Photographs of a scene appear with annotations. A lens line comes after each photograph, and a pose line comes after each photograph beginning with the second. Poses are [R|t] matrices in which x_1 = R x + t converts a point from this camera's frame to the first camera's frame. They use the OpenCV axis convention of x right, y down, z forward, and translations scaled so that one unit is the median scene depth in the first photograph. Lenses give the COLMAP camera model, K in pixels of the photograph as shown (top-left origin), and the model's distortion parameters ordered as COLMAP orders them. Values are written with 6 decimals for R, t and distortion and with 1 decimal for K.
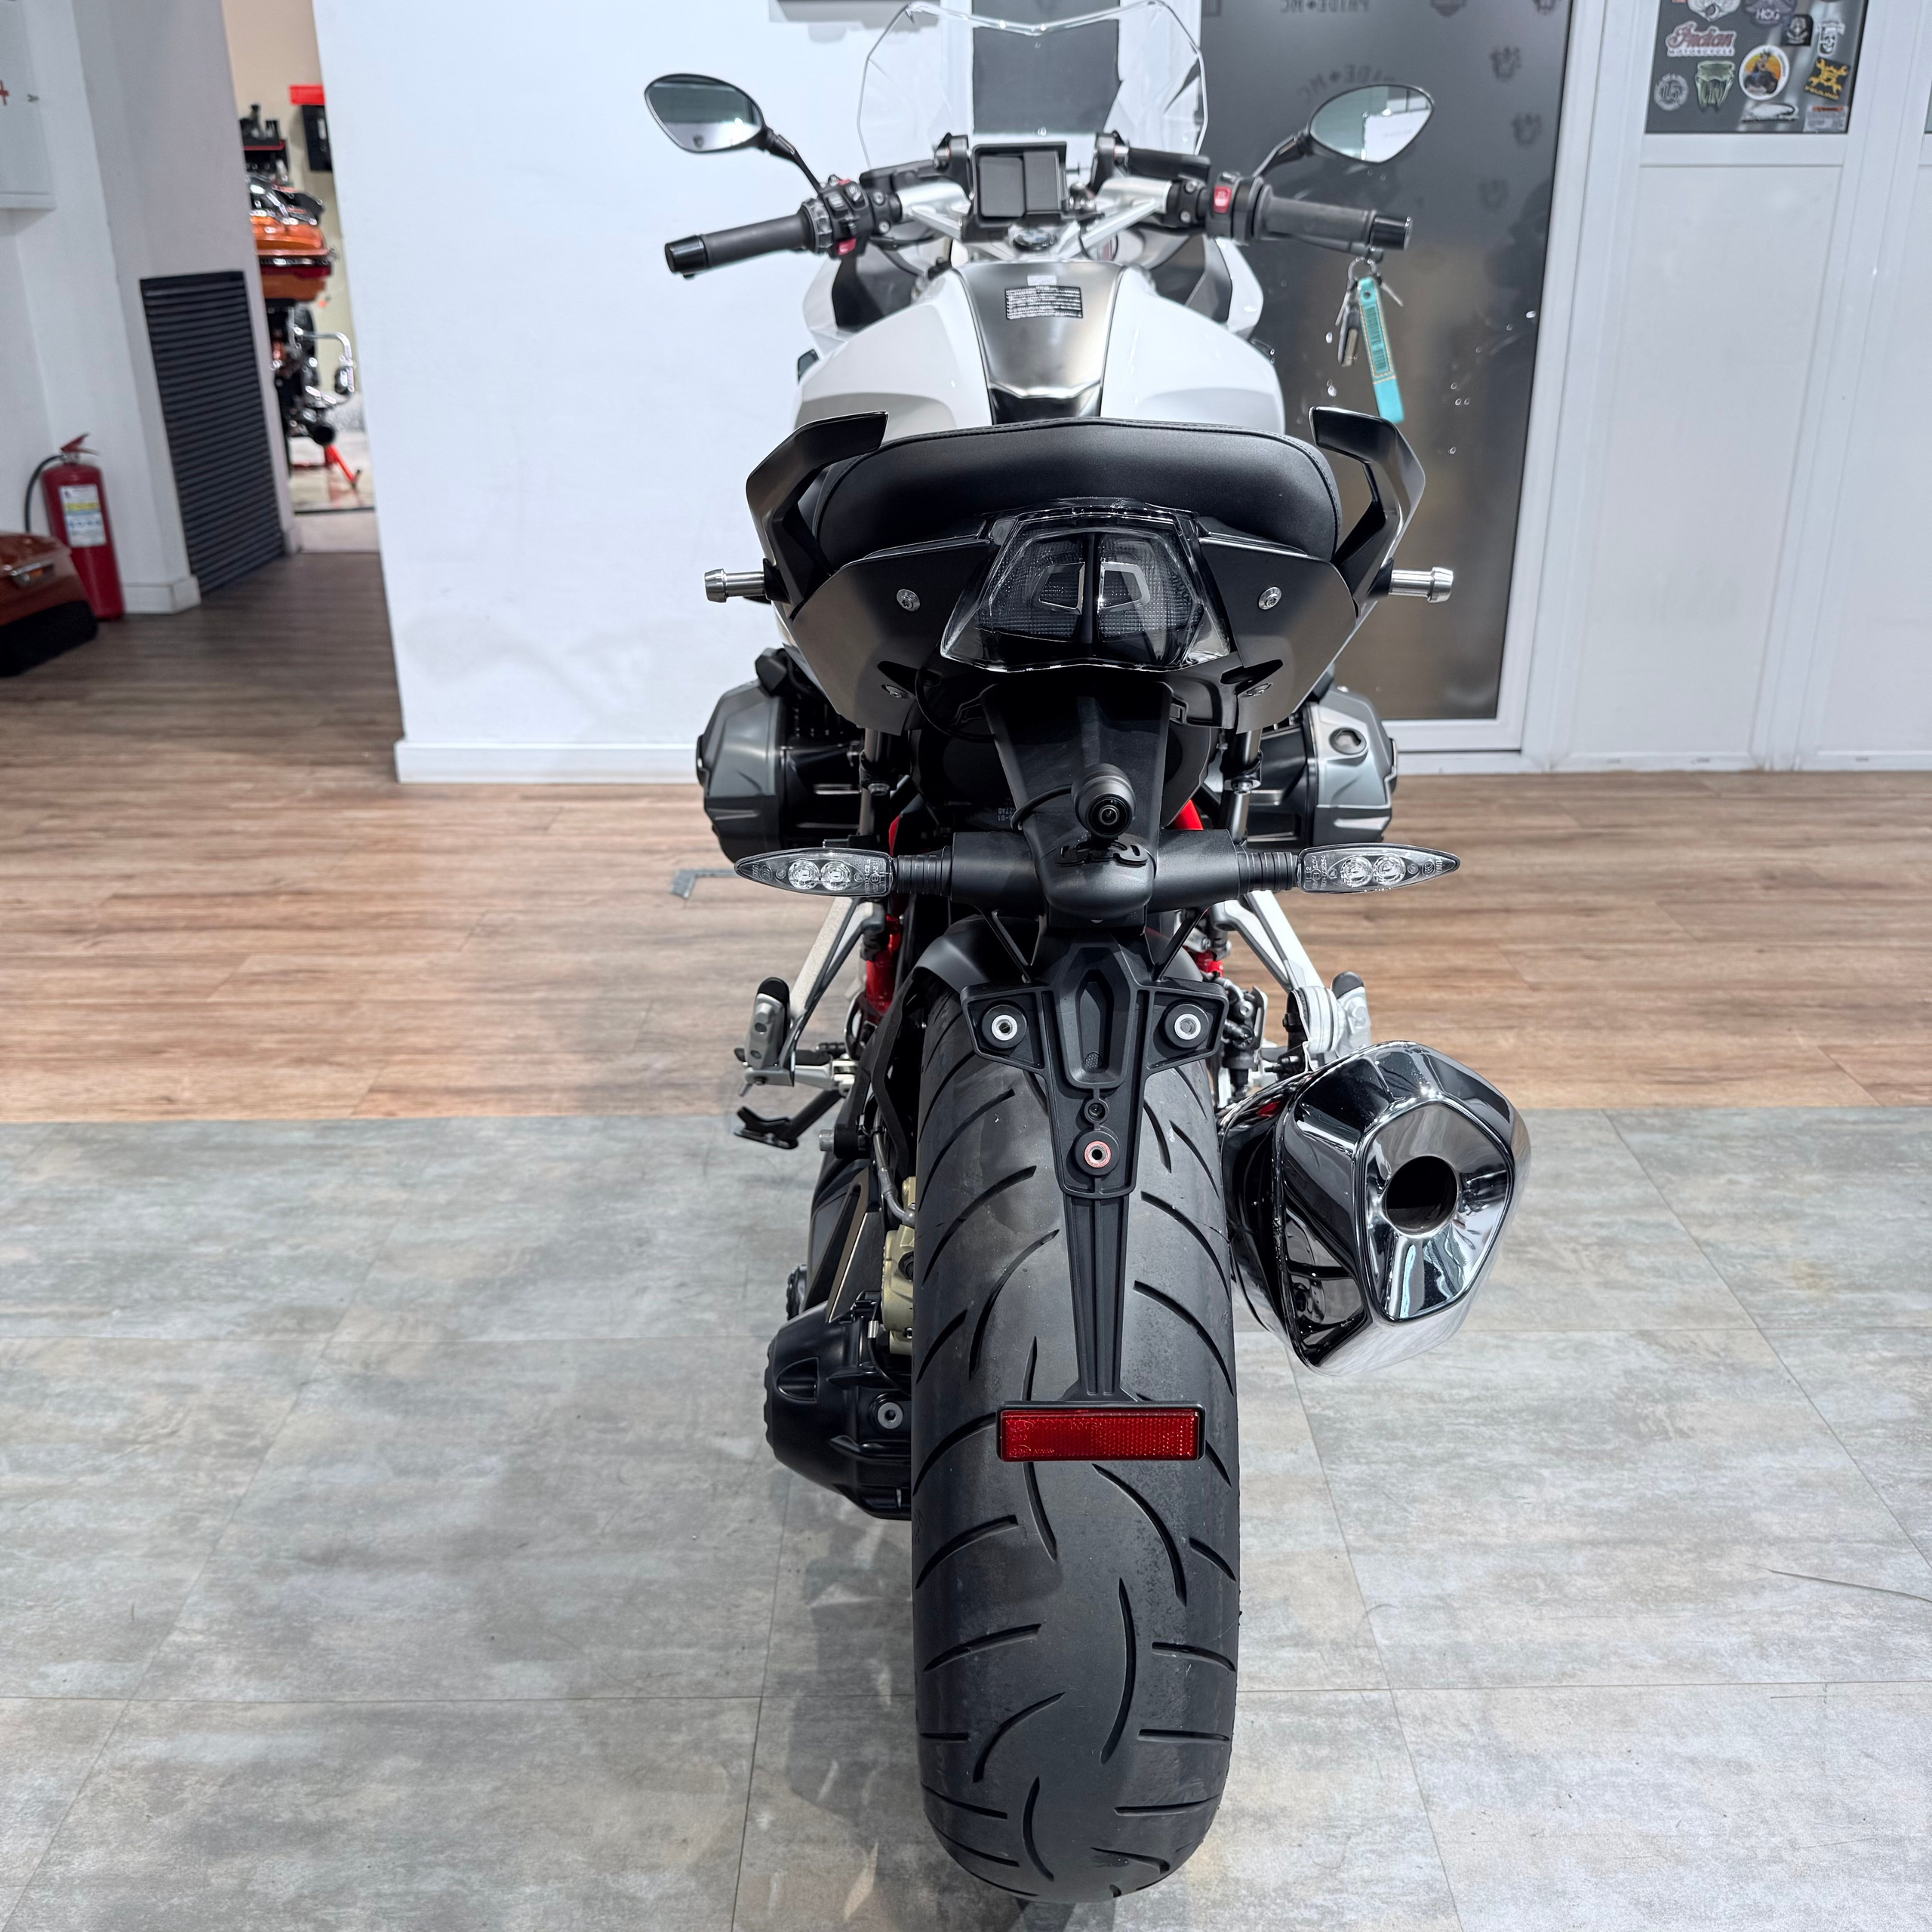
lens RADIAL K [[1816.1, 0, 976.7], [0, 1816.1, 975.5], [0, 0, 1]] dist [0.057552, -0.074594]
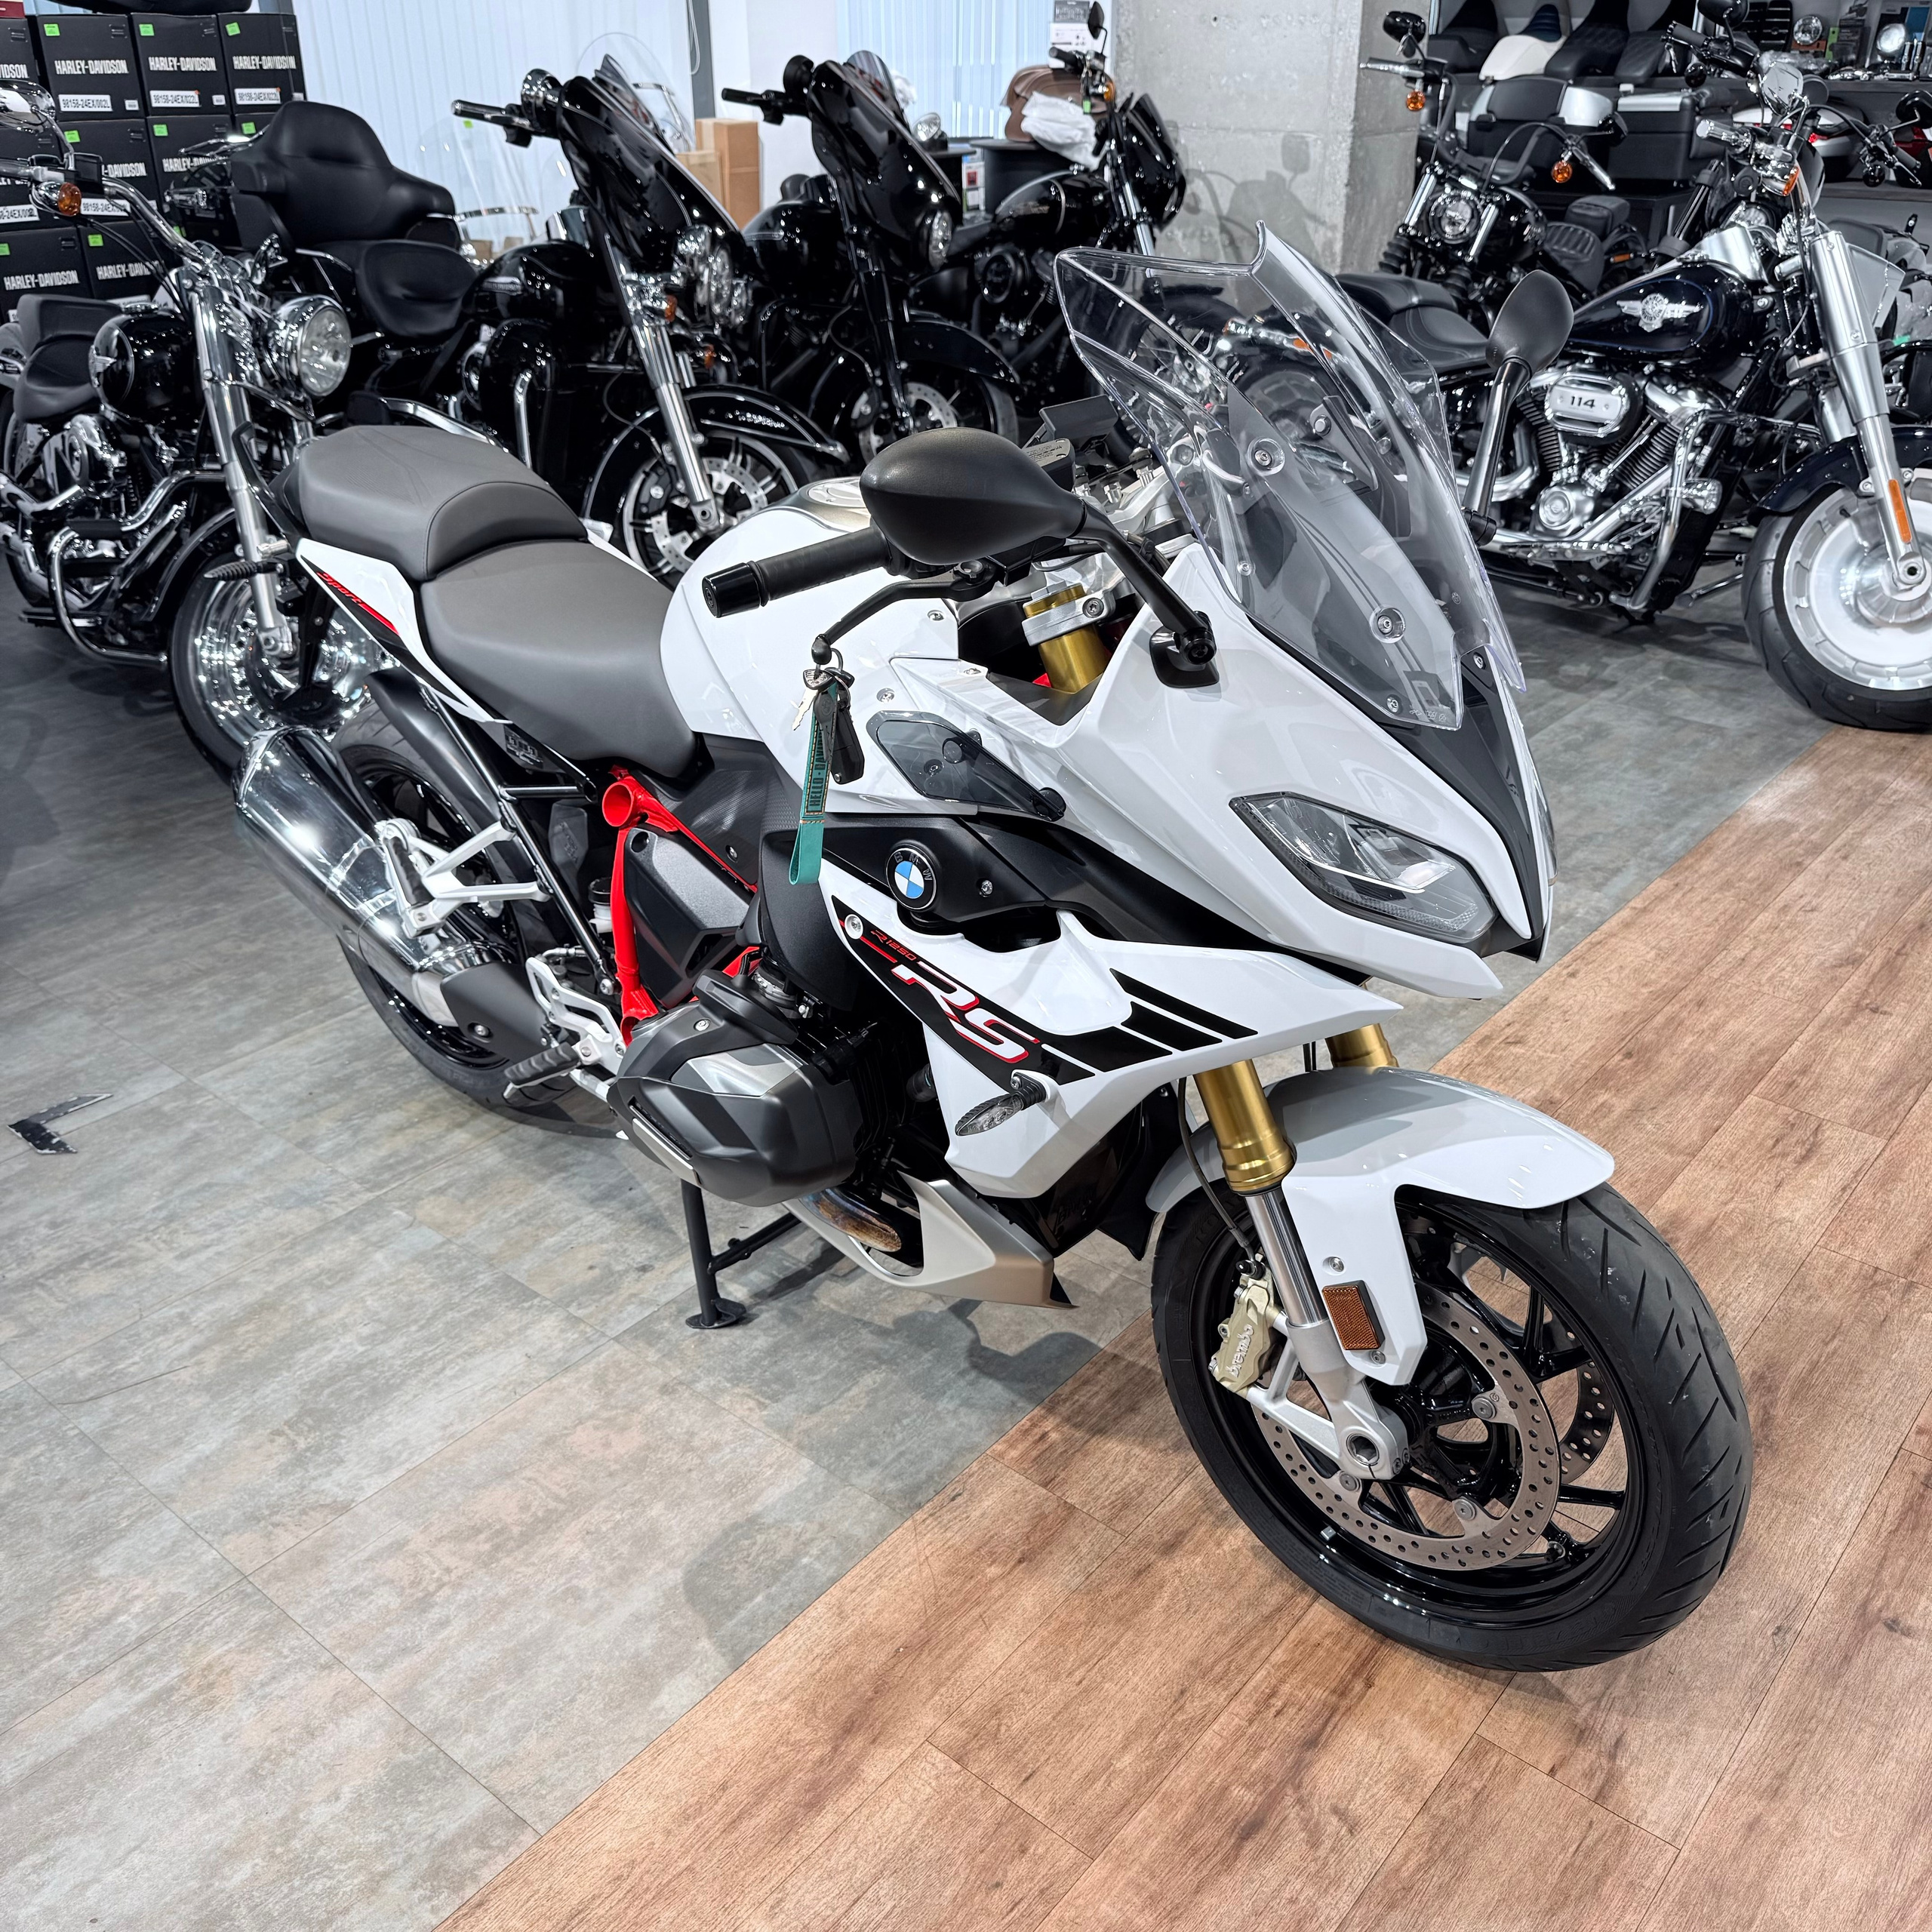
lens RADIAL K [[1800.0, 0, 970.0], [0, 1800.0, 970.5], [0, 0, 1]] dist [0.162548, -0.348671]
pose [[-0.651068, 0.364714, -0.665653, 0.597709], [-0.277962, 0.701501, 0.656227, -0.680023], [0.706292, 0.612274, -0.355348, 1.195642]]
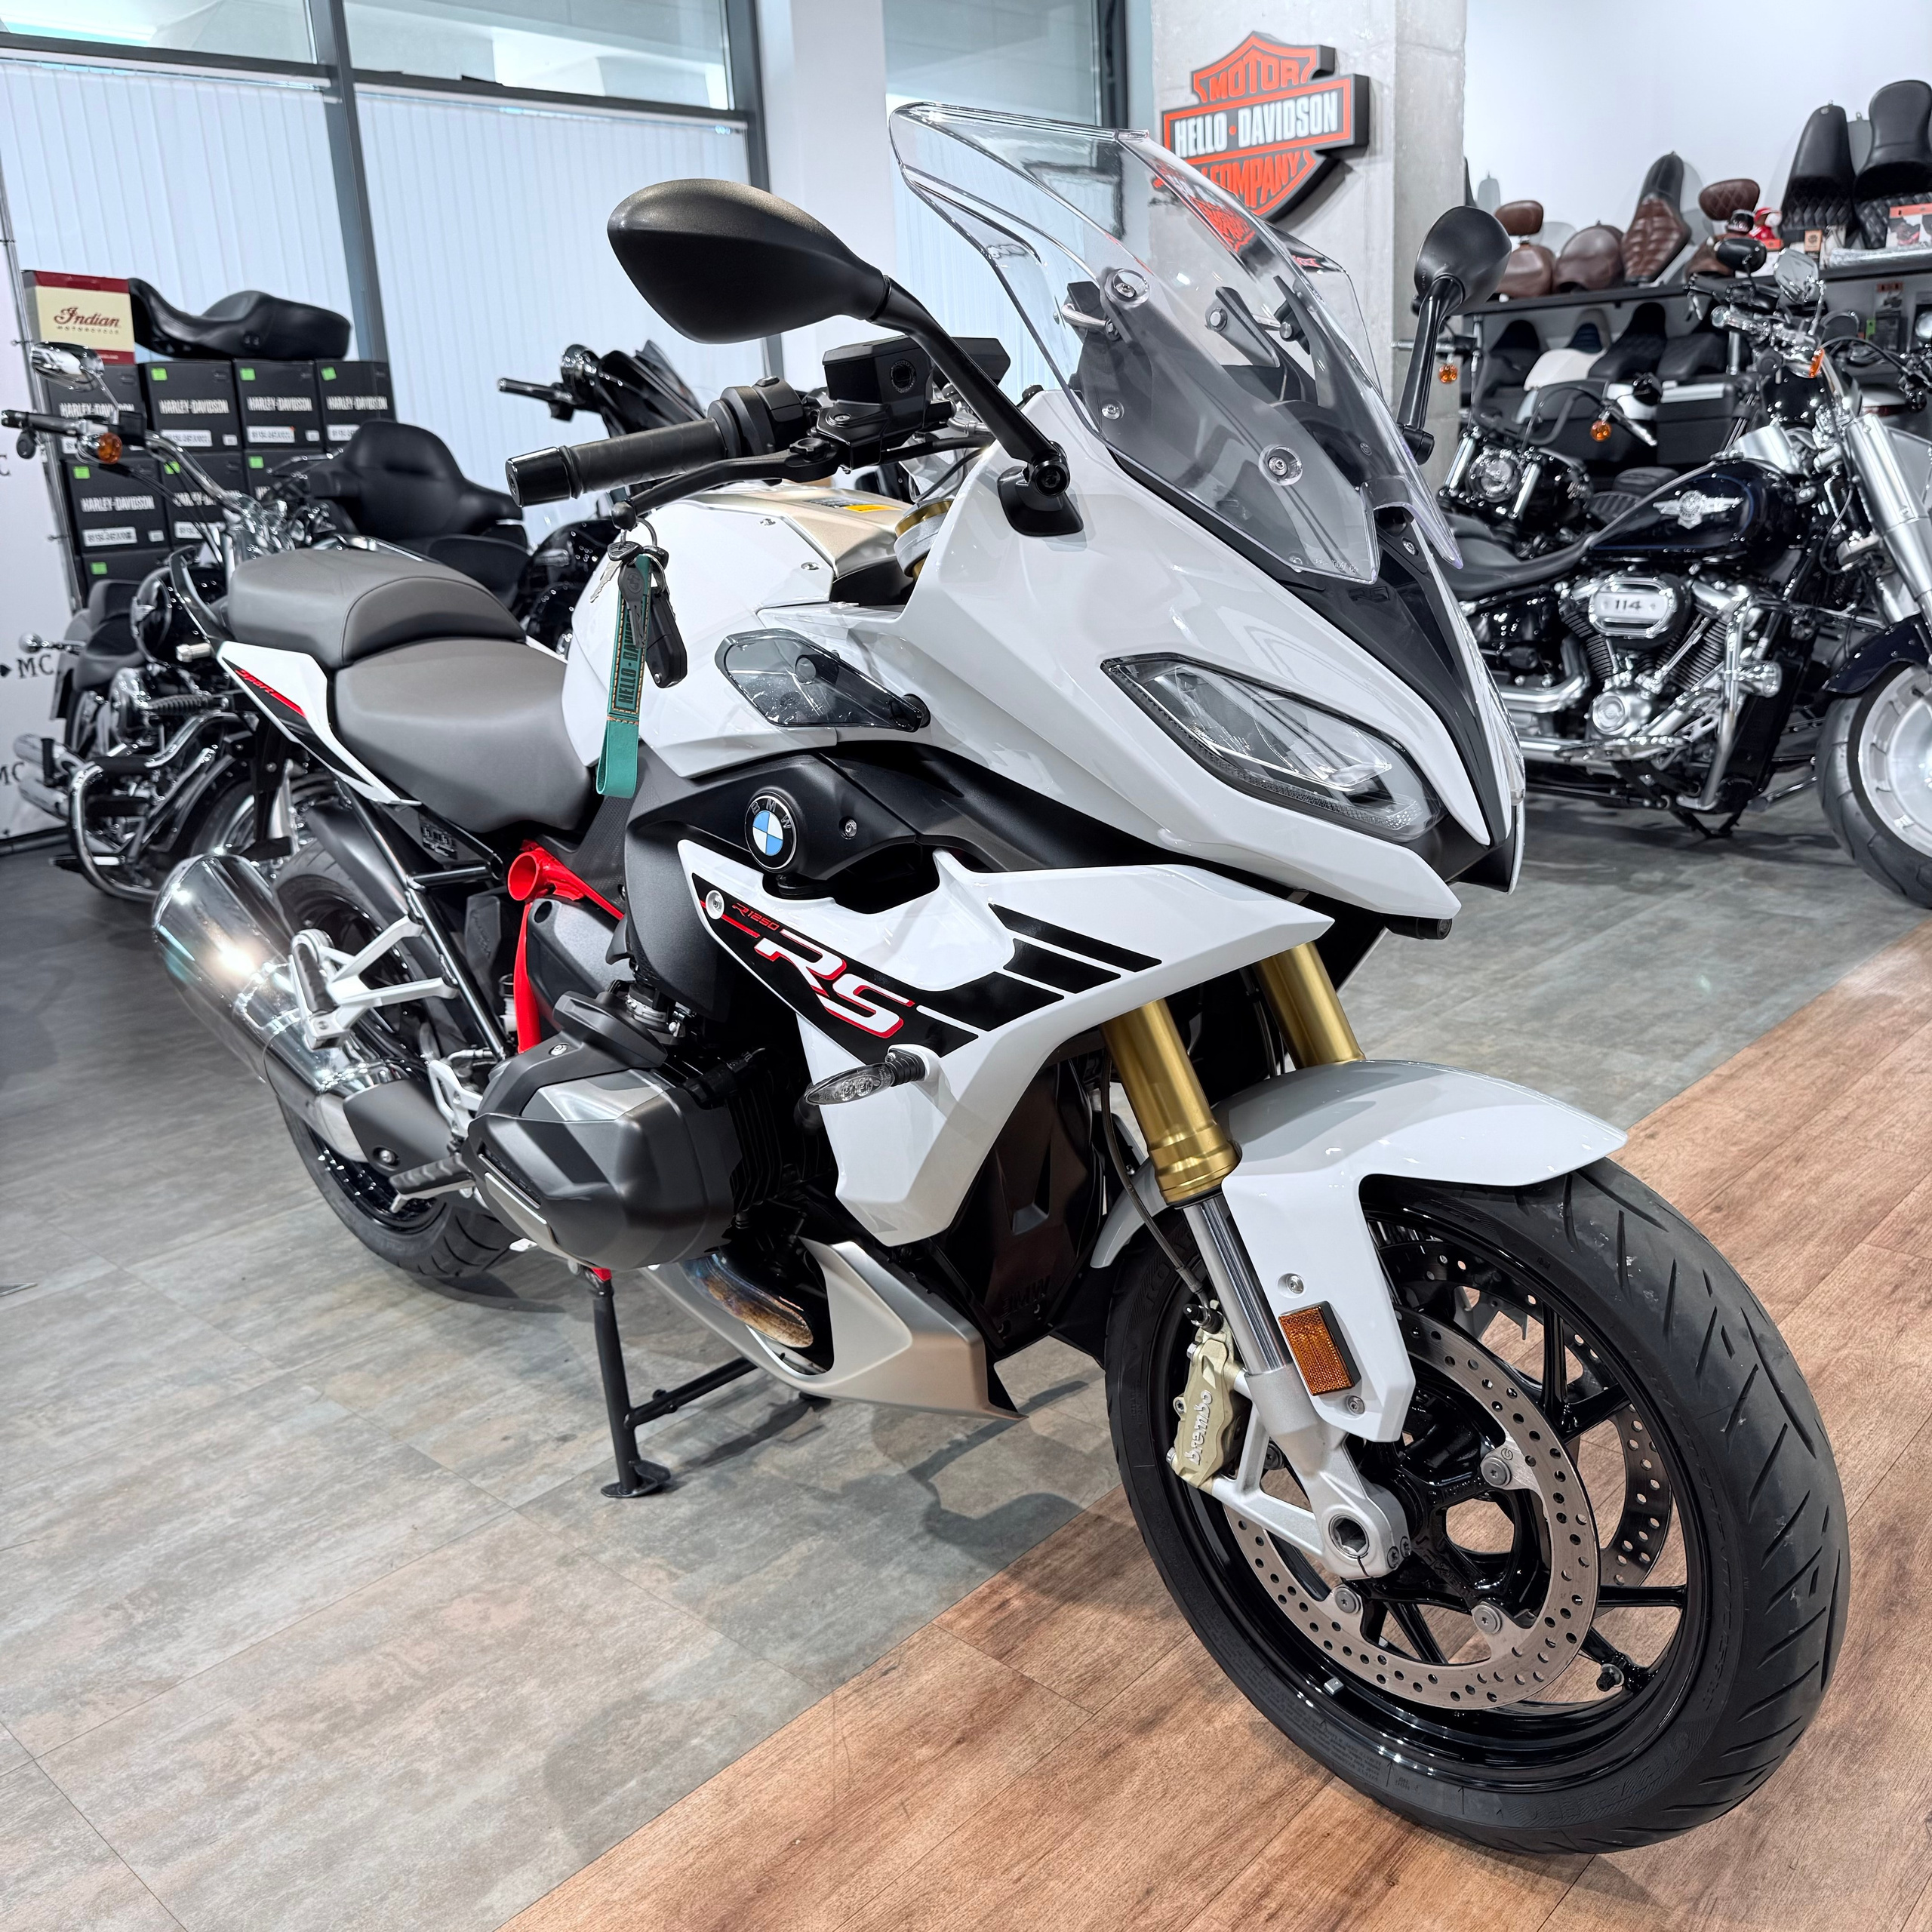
lens RADIAL K [[1814.3, 0, 964.0], [0, 1814.3, 957.8], [0, 0, 1]] dist [0.094339, -0.185936]
pose [[-0.691240, 0.239605, -0.681746, 0.514467], [-0.218762, 0.829773, 0.513439, -0.533556], [0.688717, 0.504049, -0.521156, 1.288965]]
